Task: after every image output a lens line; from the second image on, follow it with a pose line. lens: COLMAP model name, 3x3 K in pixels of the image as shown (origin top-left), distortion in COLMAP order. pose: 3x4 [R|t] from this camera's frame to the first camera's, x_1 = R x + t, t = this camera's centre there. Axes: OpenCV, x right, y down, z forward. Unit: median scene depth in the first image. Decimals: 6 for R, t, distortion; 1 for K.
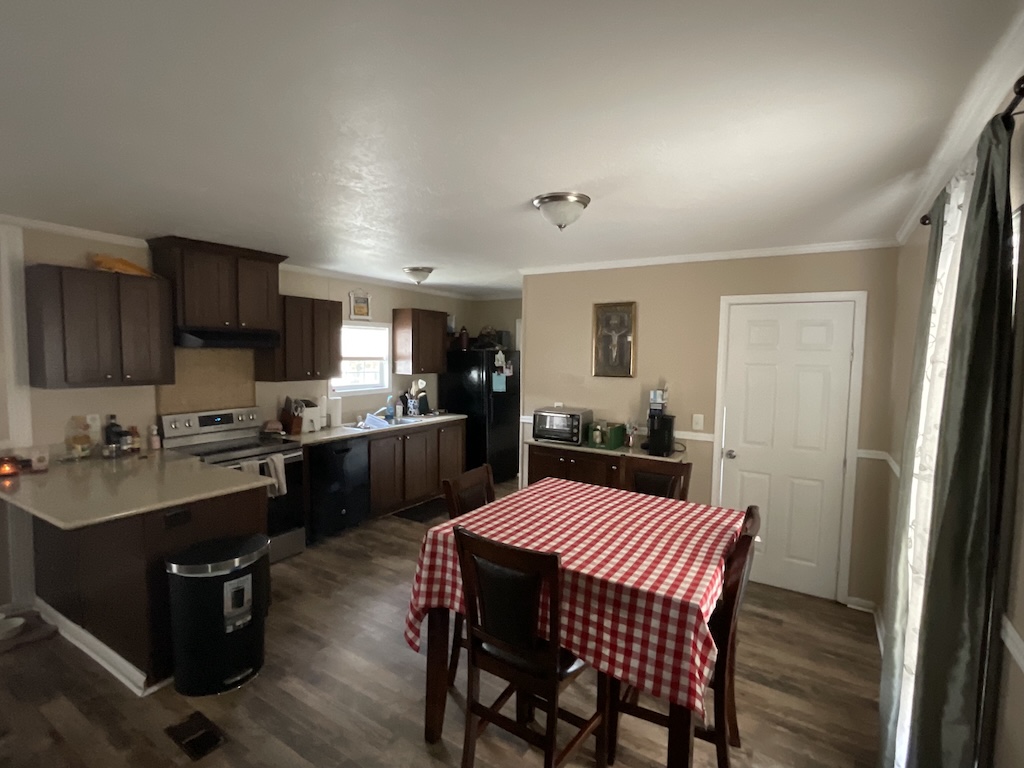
lens RADIAL K [[490.5, 0, 511.9], [0, 490.5, 386.2], [0, 0, 1]] dist [0.001229, 0.000049]
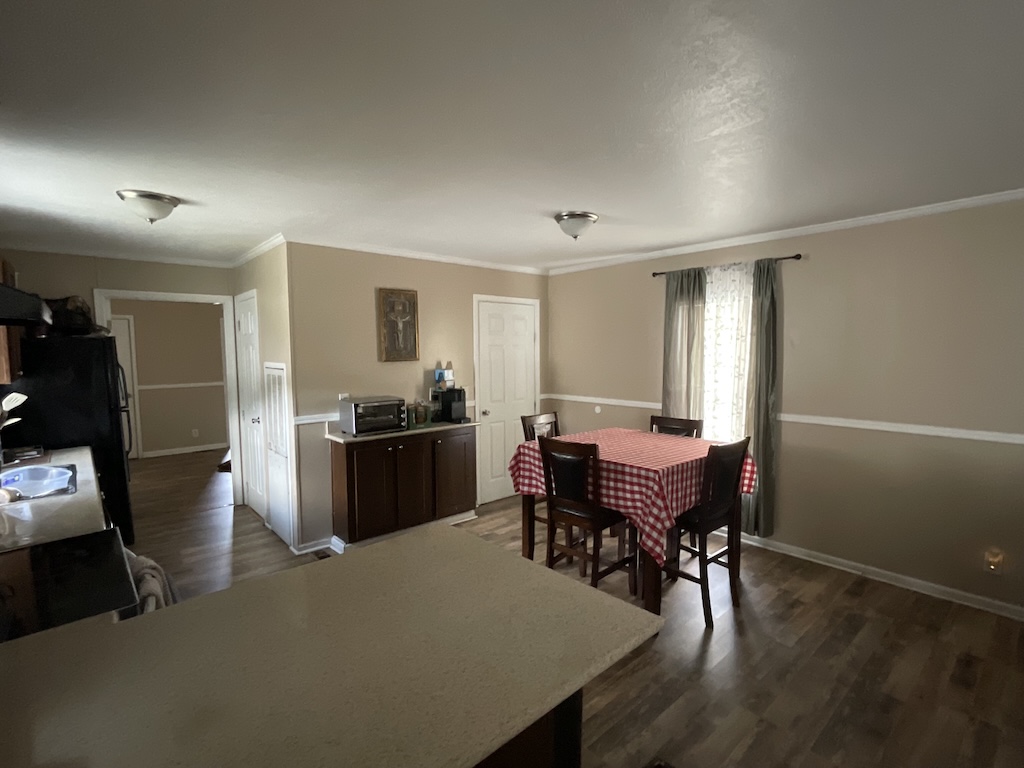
lens RADIAL K [[490.5, 0, 511.0], [0, 490.5, 384.7], [0, 0, 1]] dist [0.001229, 0.000049]
pose [[0.274842, -0.091702, 0.957106, -0.760690], [0.074552, 0.994477, 0.073875, -0.029956], [-0.958595, 0.051051, 0.280161, 0.508584]]
